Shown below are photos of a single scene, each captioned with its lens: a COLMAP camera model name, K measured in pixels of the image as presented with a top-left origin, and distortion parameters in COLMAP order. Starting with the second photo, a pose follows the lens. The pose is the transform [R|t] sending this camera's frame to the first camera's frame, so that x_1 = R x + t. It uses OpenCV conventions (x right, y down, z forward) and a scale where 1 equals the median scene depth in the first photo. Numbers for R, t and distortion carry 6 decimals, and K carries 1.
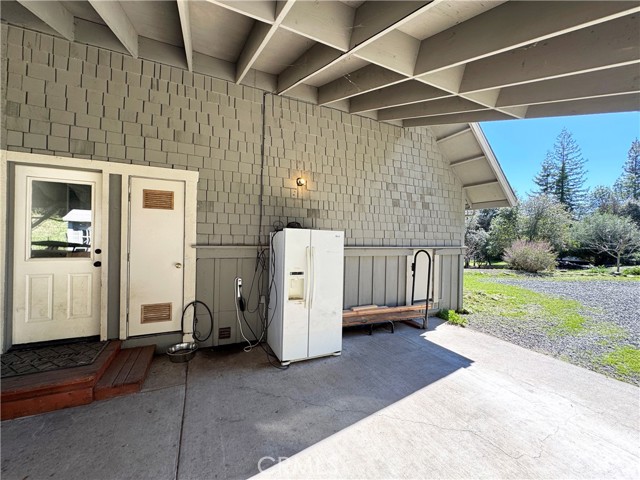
lens RADIAL K [[255.1, 0, 324.4], [0, 255.1, 239.8], [0, 0, 1]] dist [-0.000687, 0.000404]
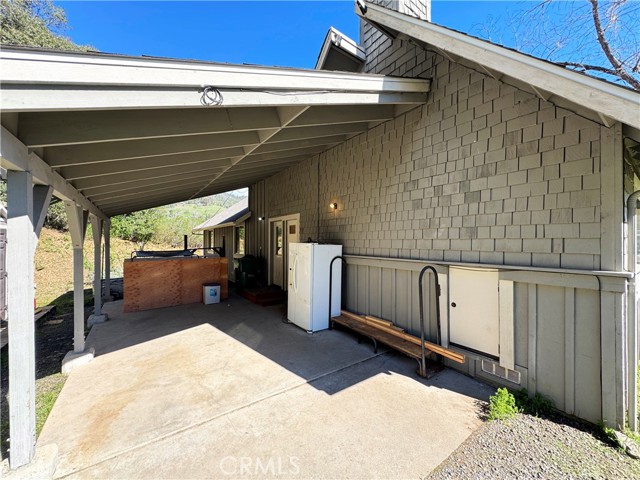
lens RADIAL K [[255.1, 0, 324.4], [0, 255.1, 241.0], [0, 0, 1]] dist [-0.000687, 0.000404]
pose [[0.191940, -0.019131, -0.981220, 1.061314], [-0.006774, 0.999760, -0.020818, -0.012969], [0.981383, 0.010643, 0.191765, 0.603762]]
